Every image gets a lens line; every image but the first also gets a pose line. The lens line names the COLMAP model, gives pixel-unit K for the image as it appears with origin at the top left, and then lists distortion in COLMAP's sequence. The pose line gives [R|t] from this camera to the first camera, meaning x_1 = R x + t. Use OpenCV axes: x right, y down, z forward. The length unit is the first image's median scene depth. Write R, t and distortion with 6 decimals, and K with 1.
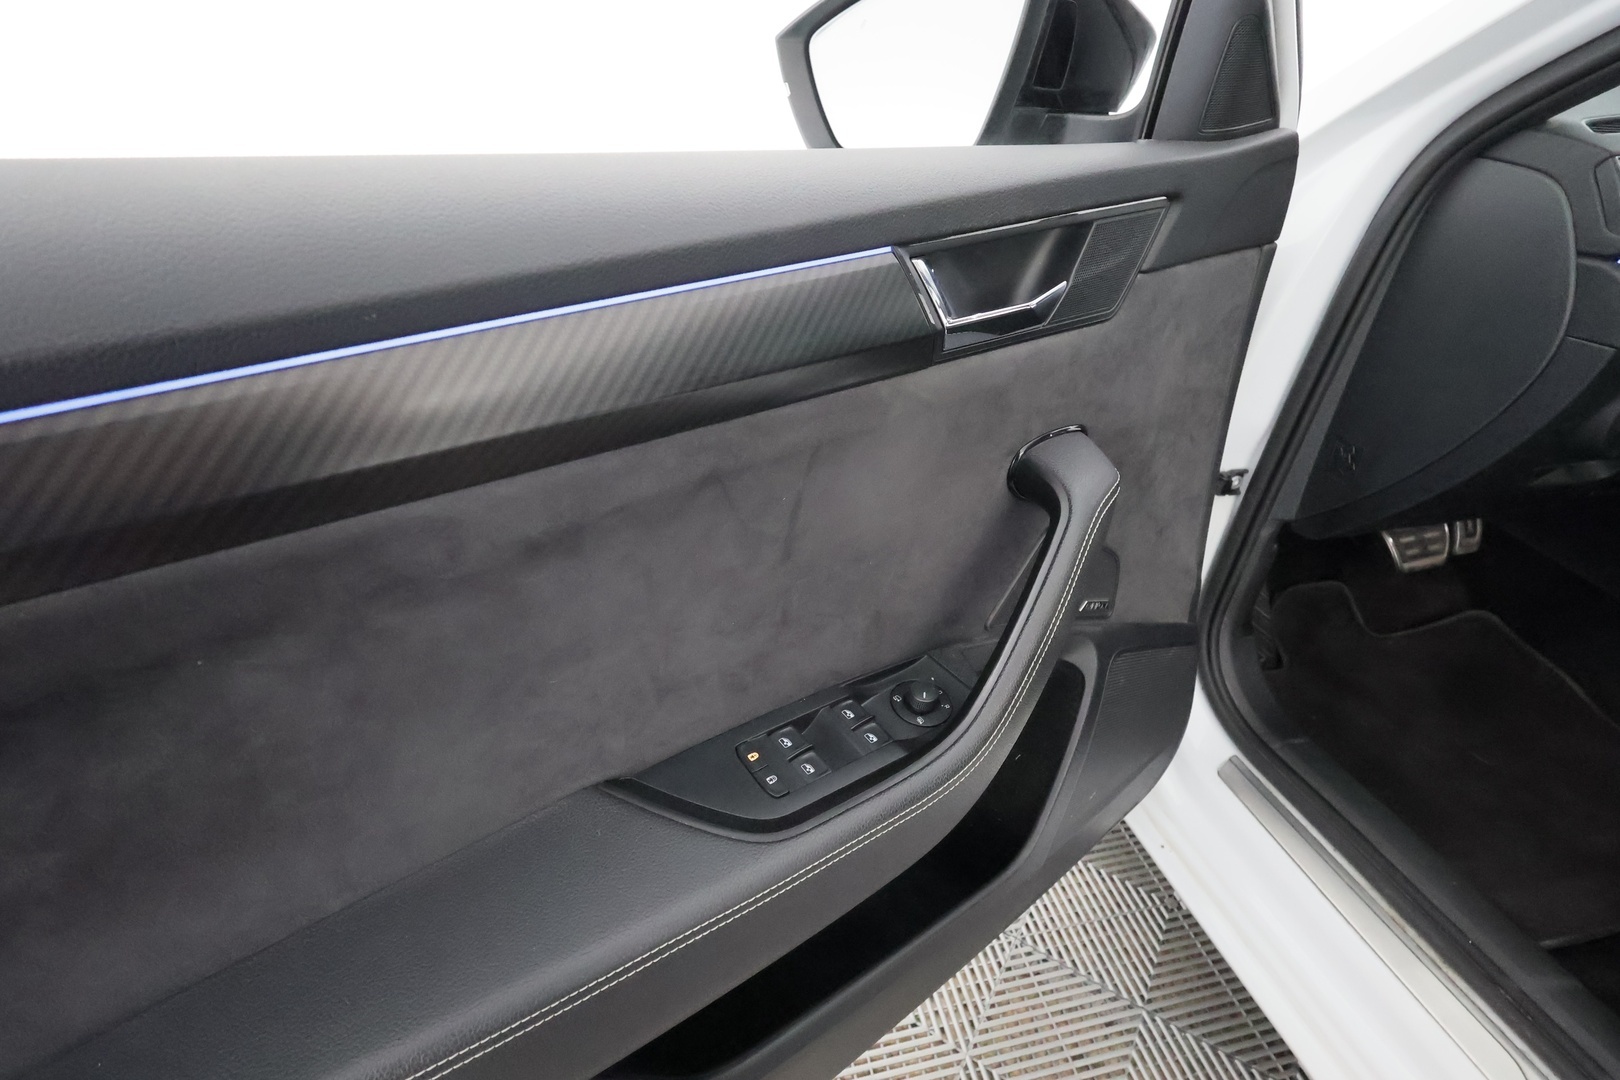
lens RADIAL K [[746.9, 0, 810.0], [0, 746.9, 540.0], [0, 0, 1]] dist [0.003400, -0.000066]
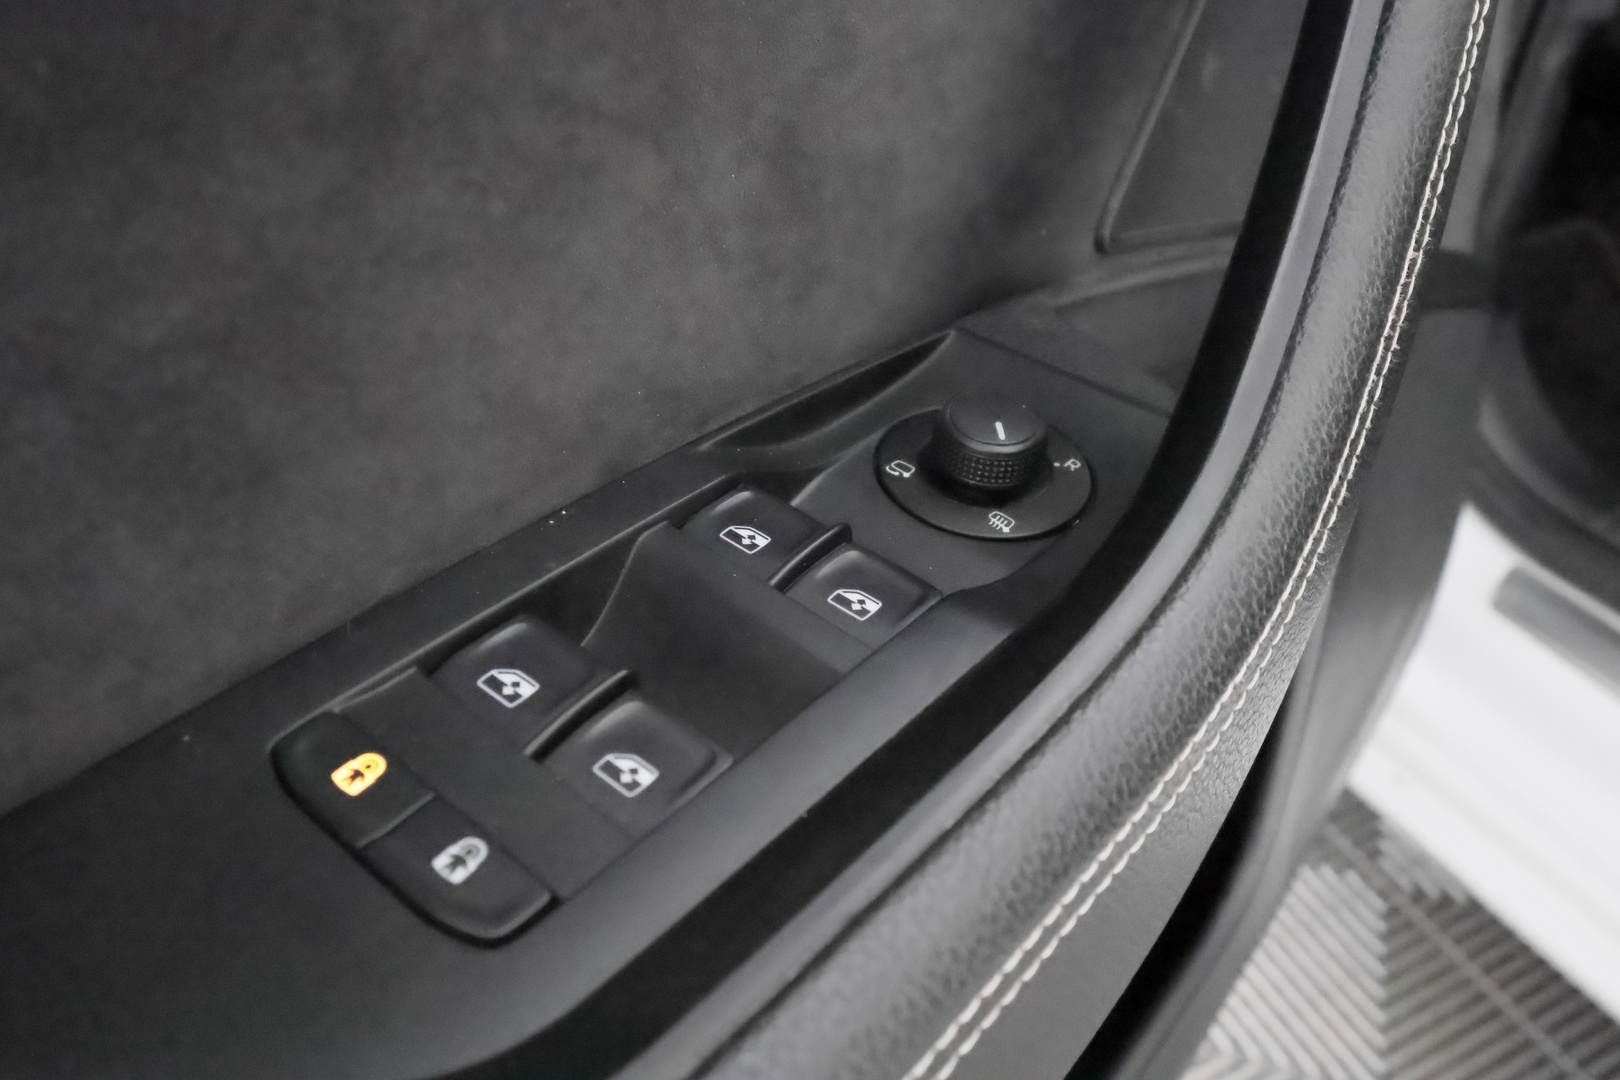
lens RADIAL K [[1265.6, 0, 810.0], [0, 1265.6, 540.0], [0, 0, 1]] dist [0.007784, 0.000944]
pose [[0.968045, -0.188420, 0.165488, 0.000603], [0.168271, 0.977337, 0.128445, 0.179767], [-0.185939, -0.096494, 0.977812, 0.566901]]
